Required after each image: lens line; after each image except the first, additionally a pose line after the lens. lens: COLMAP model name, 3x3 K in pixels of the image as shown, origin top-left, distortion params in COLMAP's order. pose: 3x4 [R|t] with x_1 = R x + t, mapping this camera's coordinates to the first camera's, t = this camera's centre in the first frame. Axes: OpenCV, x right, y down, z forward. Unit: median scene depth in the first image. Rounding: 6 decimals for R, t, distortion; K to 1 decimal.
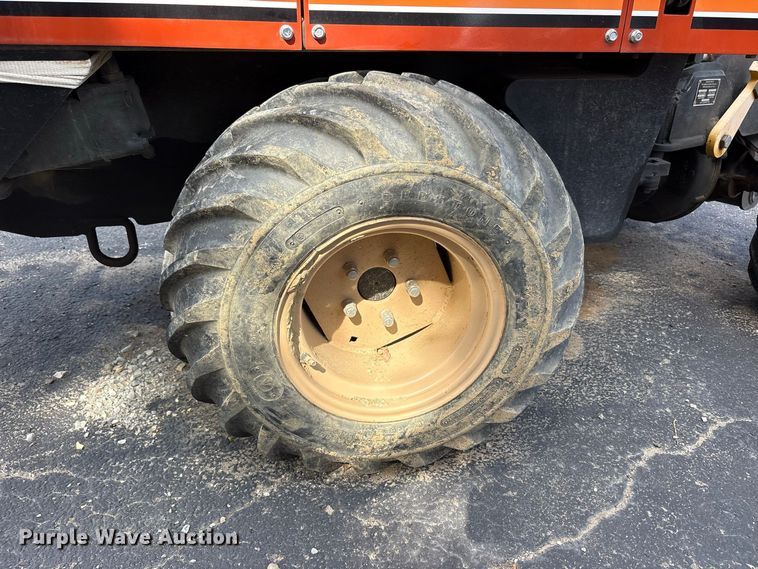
lens RADIAL K [[604.8, 0, 379.4], [0, 604.8, 294.3], [0, 0, 1]] dist [0.018511, -0.007953]
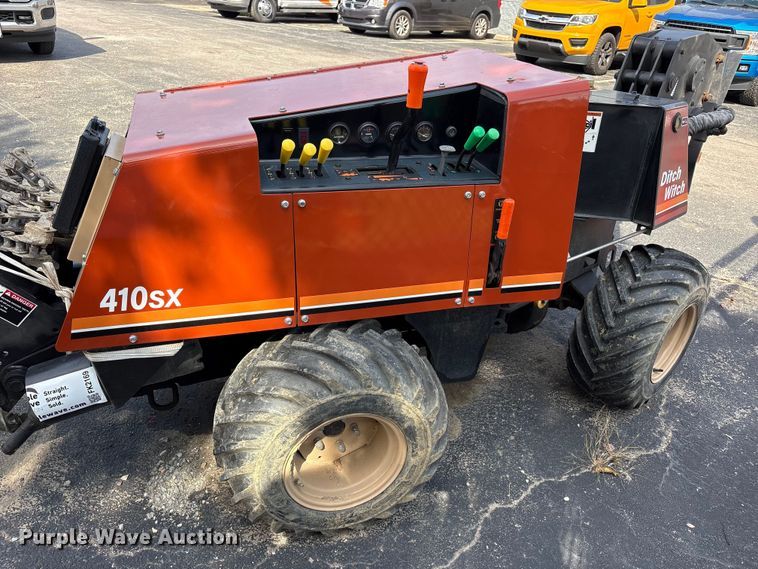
lens RADIAL K [[604.8, 0, 379.4], [0, 604.8, 294.3], [0, 0, 1]] dist [0.018511, -0.007953]
pose [[0.992233, -0.025415, 0.121768, -0.076950], [0.021367, 0.999179, 0.034430, -0.455093], [-0.122543, -0.031561, 0.991961, -0.722893]]
